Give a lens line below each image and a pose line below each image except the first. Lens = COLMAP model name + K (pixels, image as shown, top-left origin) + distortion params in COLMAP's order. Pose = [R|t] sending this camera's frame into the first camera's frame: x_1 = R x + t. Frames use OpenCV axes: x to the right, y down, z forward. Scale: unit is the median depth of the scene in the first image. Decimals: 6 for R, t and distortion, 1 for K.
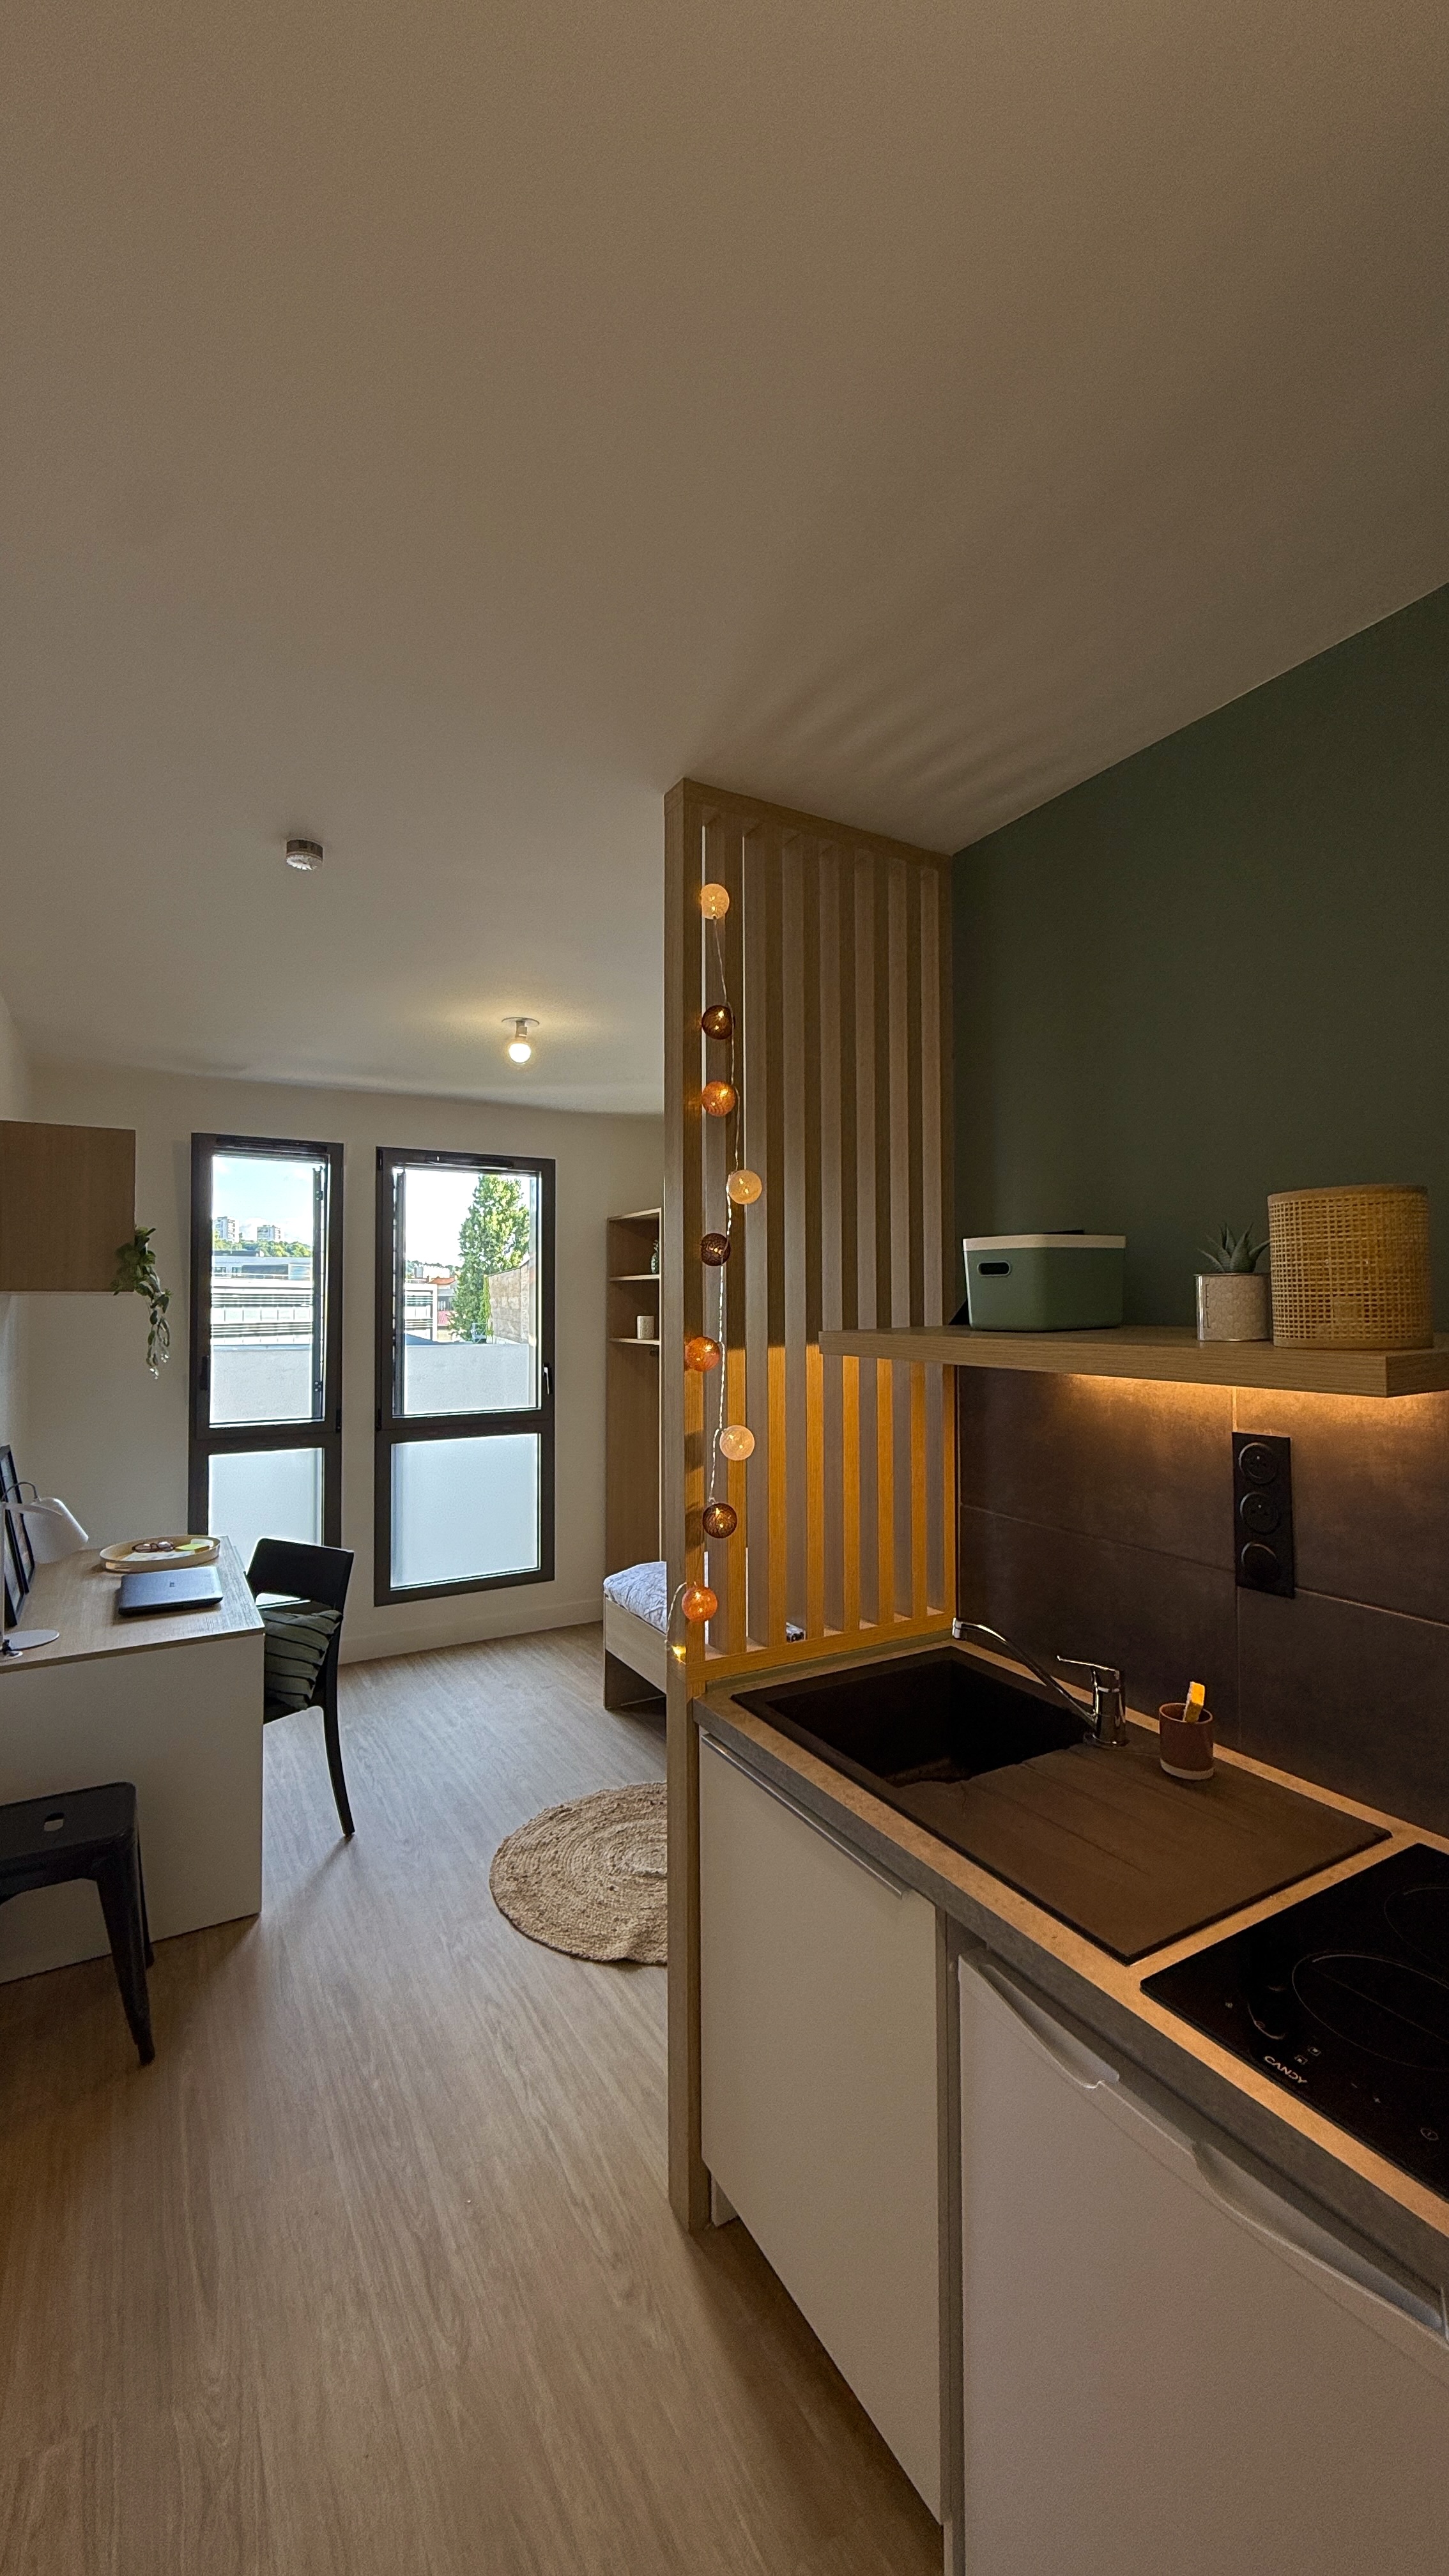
lens RADIAL K [[1064.3, 0, 732.3], [0, 1064.3, 1292.9], [0, 0, 1]] dist [-0.000628, 0.000055]
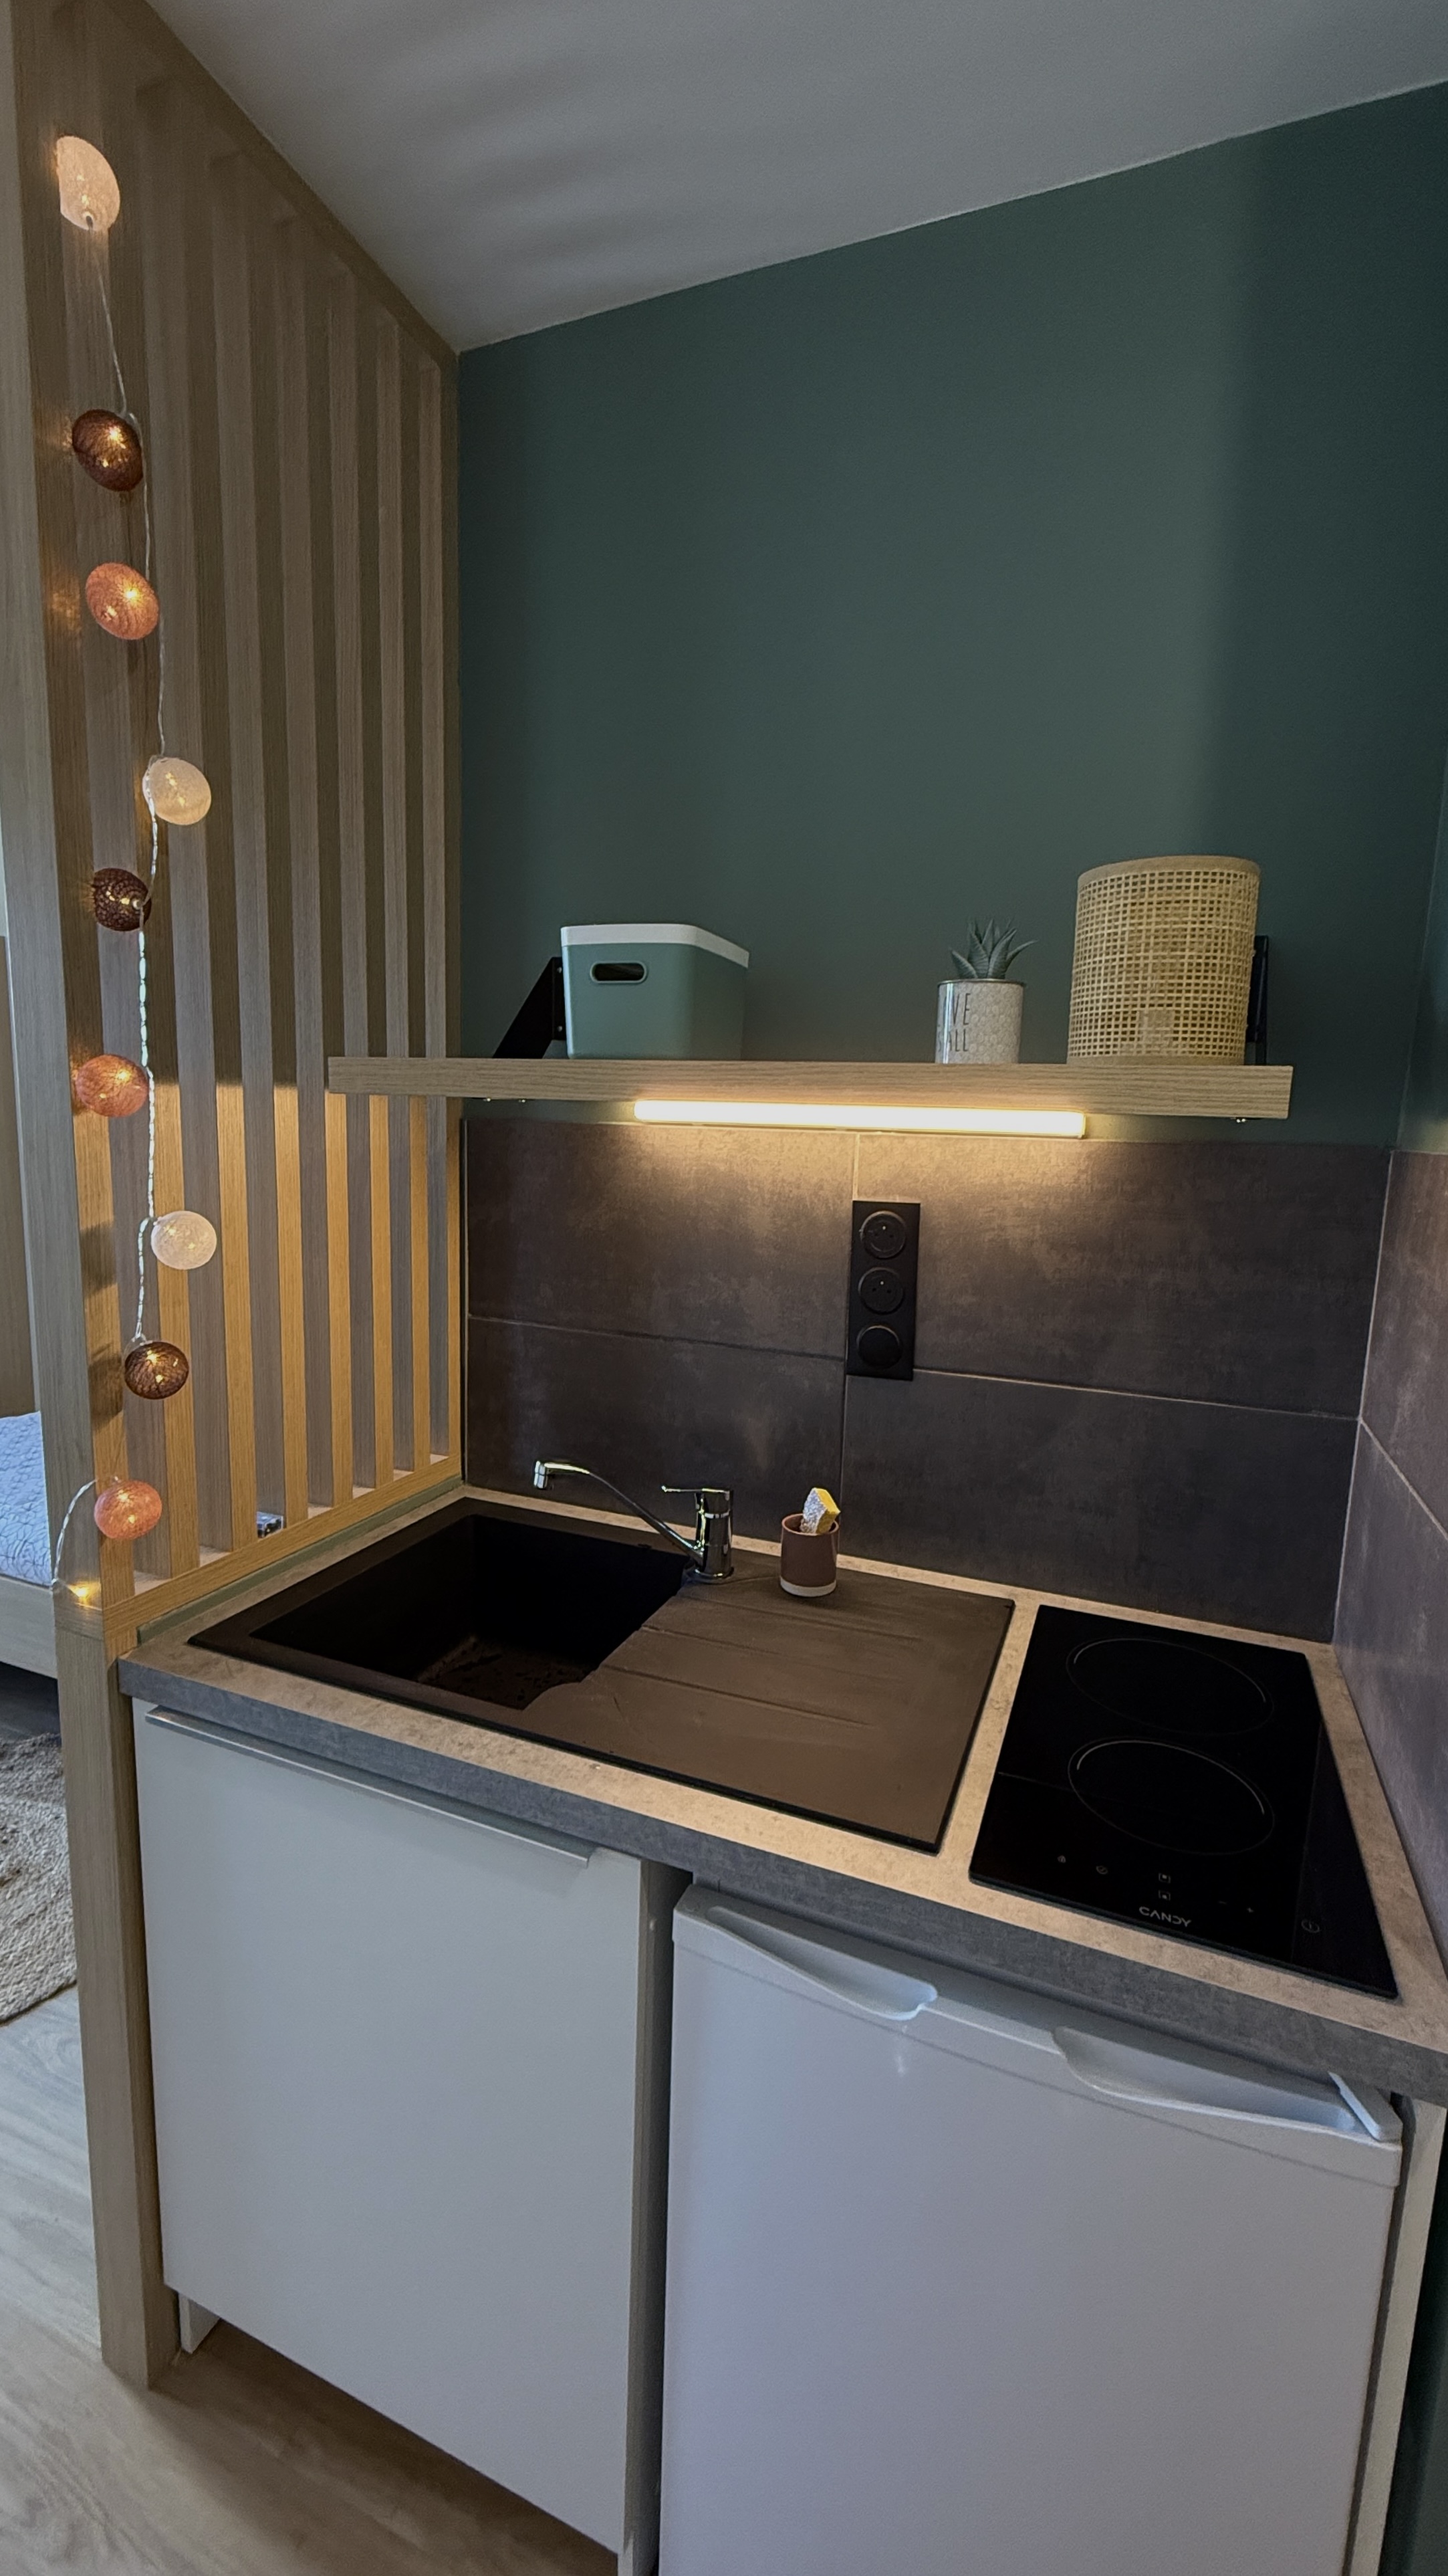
lens RADIAL K [[1064.1, 0, 731.8], [0, 1064.1, 1292.9], [0, 0, 1]] dist [-0.000628, 0.000055]
pose [[0.779631, -0.067013, 0.622643, -0.130218], [-0.036290, 0.987753, 0.151748, 0.068371], [-0.625187, -0.140903, 0.767651, 0.344435]]
